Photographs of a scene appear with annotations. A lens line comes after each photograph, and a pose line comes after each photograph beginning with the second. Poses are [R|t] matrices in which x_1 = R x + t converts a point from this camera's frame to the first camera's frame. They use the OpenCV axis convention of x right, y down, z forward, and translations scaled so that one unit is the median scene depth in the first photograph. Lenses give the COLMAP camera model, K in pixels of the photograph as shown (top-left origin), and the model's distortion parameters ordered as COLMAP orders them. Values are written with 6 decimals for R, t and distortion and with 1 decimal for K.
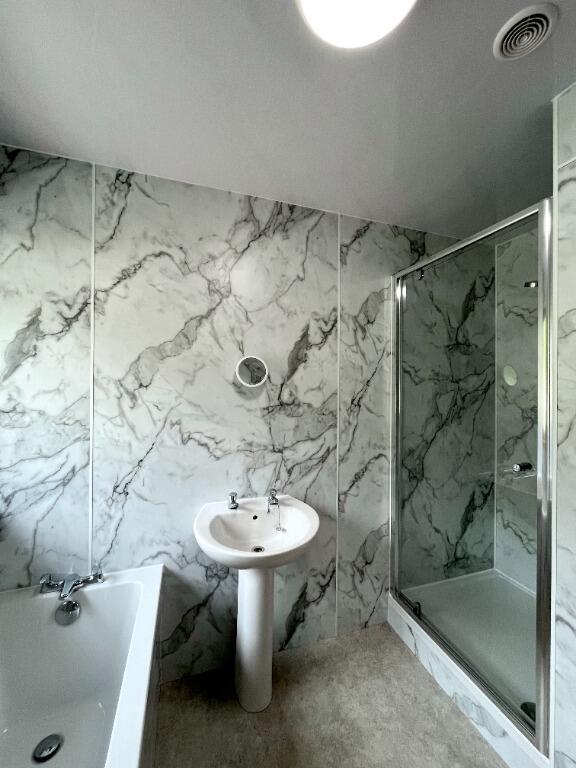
lens RADIAL K [[308.2, 0, 288.6], [0, 308.2, 381.7], [0, 0, 1]] dist [-0.007691, -0.000289]
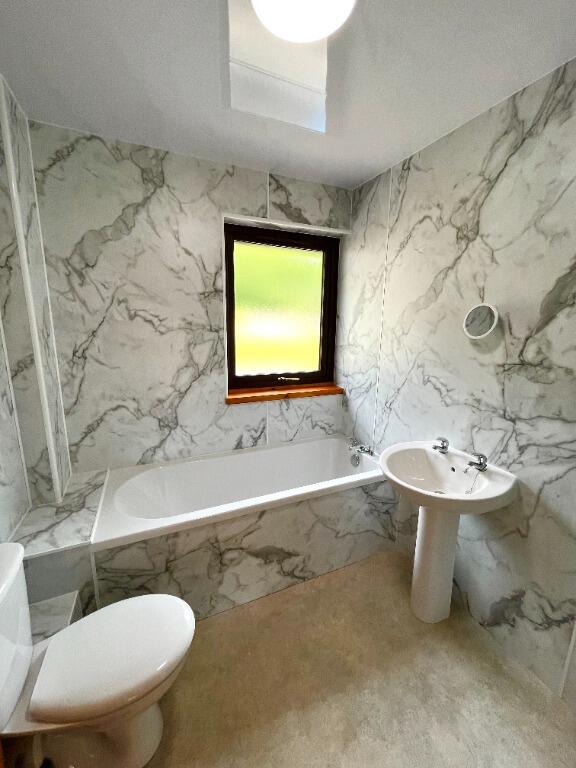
lens RADIAL K [[308.2, 0, 288.7], [0, 308.2, 382.5], [0, 0, 1]] dist [-0.007691, -0.000289]
pose [[0.107097, 0.188214, -0.976271, 0.703158], [-0.011932, 0.982091, 0.188027, -0.019141], [0.994177, -0.008488, 0.107424, 0.330631]]
